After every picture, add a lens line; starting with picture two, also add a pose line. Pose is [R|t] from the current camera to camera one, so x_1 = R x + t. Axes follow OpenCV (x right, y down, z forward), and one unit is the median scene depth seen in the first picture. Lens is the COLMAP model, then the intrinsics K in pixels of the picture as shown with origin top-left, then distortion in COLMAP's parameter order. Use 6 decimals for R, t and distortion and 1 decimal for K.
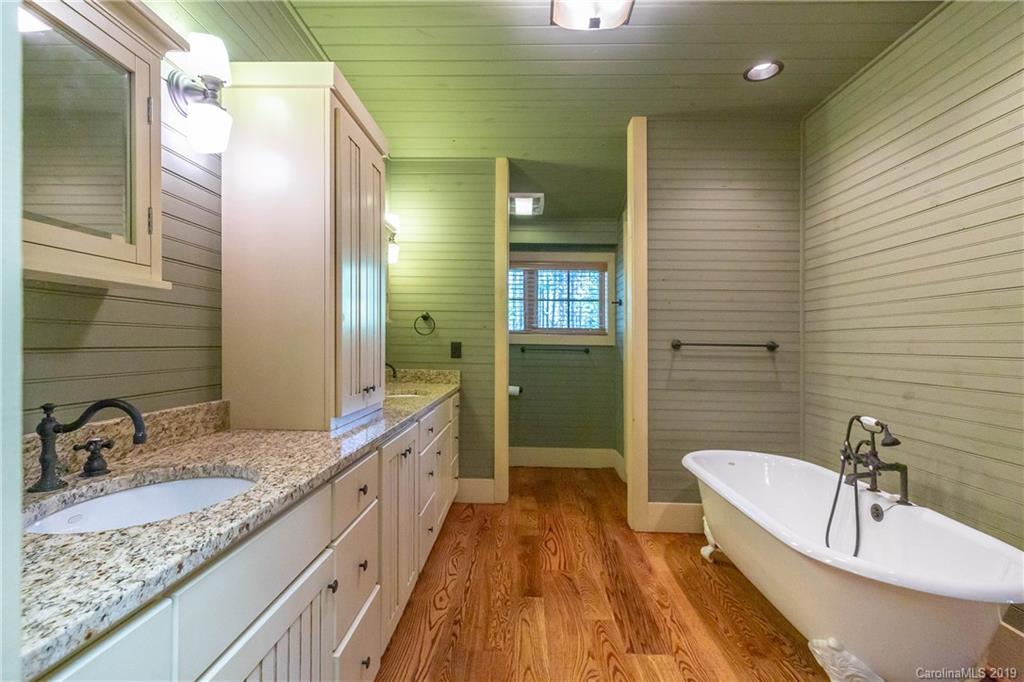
lens RADIAL K [[470.9, 0, 511.4], [0, 470.9, 336.3], [0, 0, 1]] dist [0.007159, -0.000056]
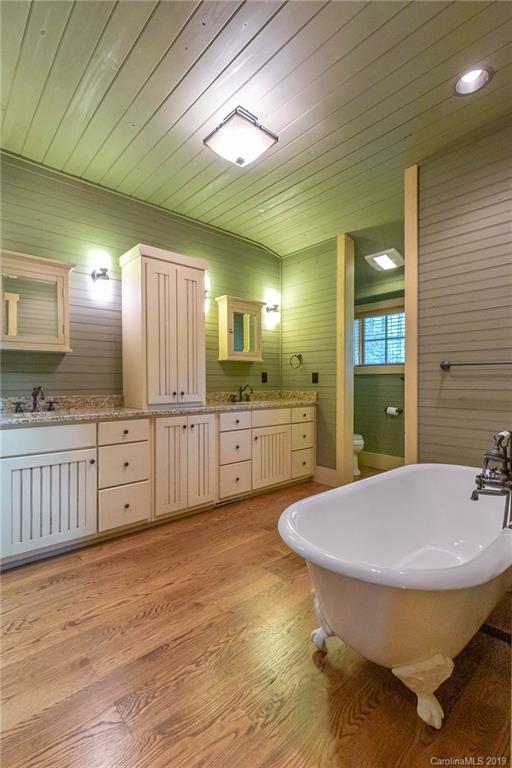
lens RADIAL K [[353.2, 0, 245.2], [0, 353.2, 383.7], [0, 0, 1]] dist [0.007159, -0.000056]
pose [[0.678123, -0.012173, -0.734847, 0.558299], [0.022878, 0.999728, 0.004552, 0.039272], [0.734592, -0.019899, 0.678217, 0.106563]]
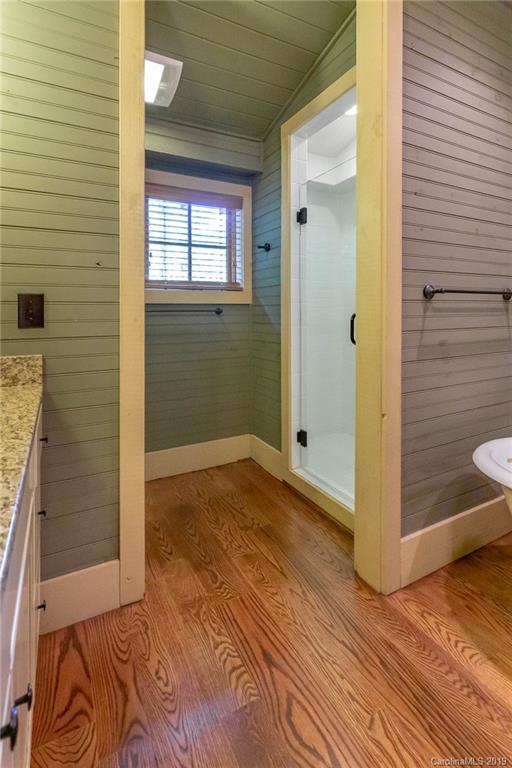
lens RADIAL K [[353.2, 0, 240.2], [0, 353.2, 303.8], [0, 0, 1]] dist [0.007159, -0.000056]
pose [[0.867628, -0.011774, 0.497075, -0.116595], [0.015951, 0.999864, -0.004158, 0.027915], [-0.496959, 0.011537, 0.867697, 0.615554]]
